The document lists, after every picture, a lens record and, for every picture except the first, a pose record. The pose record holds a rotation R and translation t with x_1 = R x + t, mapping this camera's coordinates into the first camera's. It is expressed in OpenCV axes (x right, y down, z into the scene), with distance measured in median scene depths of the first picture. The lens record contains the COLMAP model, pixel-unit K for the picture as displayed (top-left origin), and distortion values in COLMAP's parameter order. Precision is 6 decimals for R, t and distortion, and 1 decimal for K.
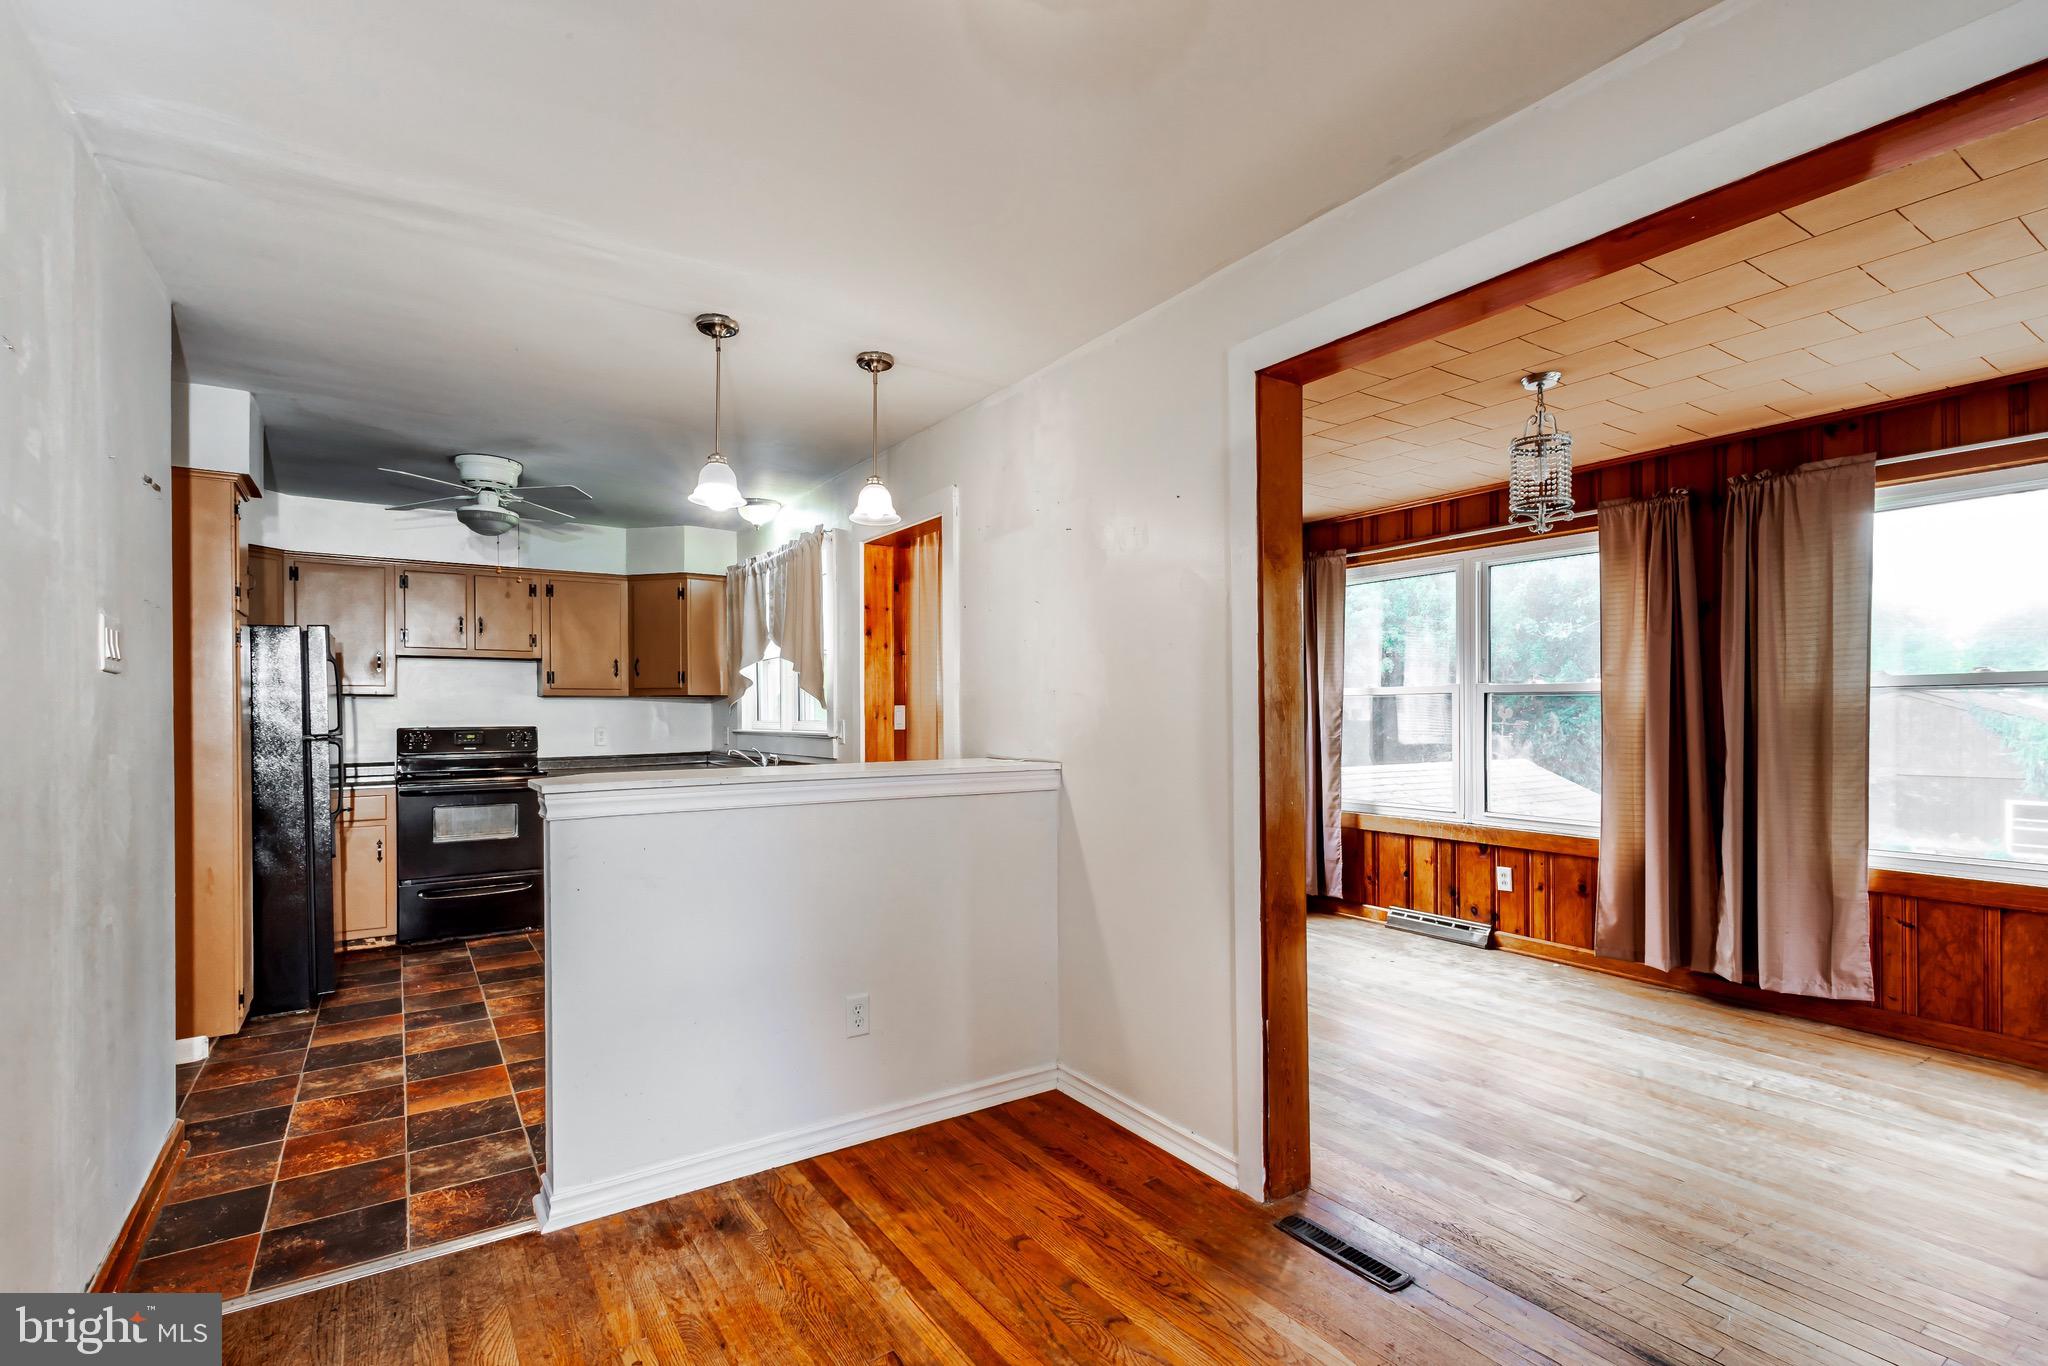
lens RADIAL K [[938.5, 0, 1025.6], [0, 938.5, 707.8], [0, 0, 1]] dist [0.016389, -0.005260]
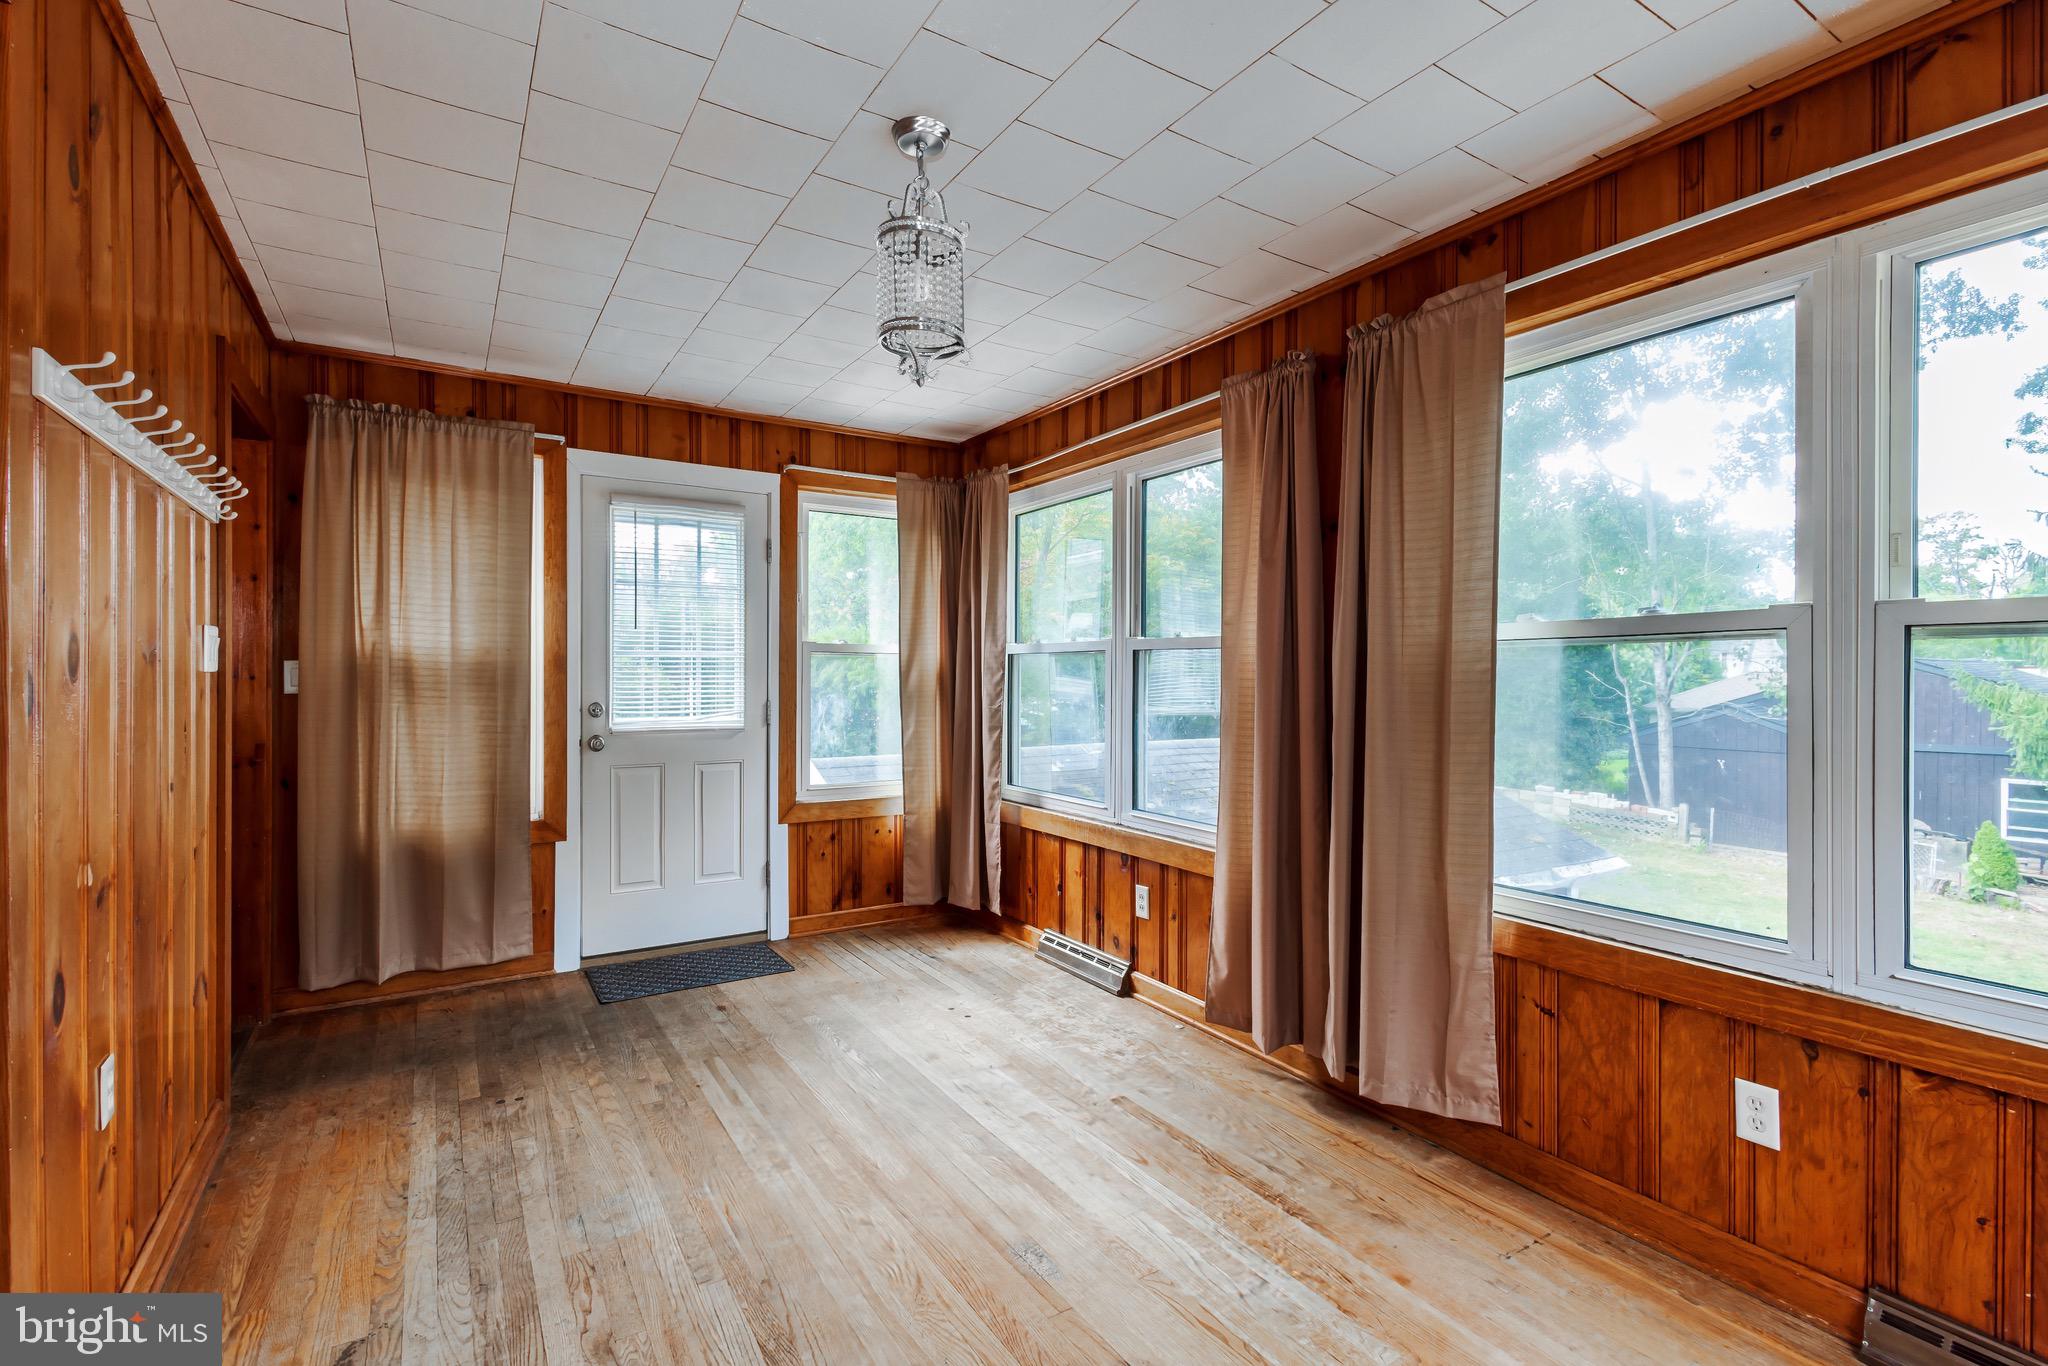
lens RADIAL K [[938.5, 0, 1038.4], [0, 938.5, 676.0], [0, 0, 1]] dist [0.016389, -0.005260]
pose [[0.999822, 0.006428, -0.017740, 0.438453], [-0.006328, 0.999964, 0.005670, 0.001087], [0.017776, -0.005556, 0.999827, 0.263370]]
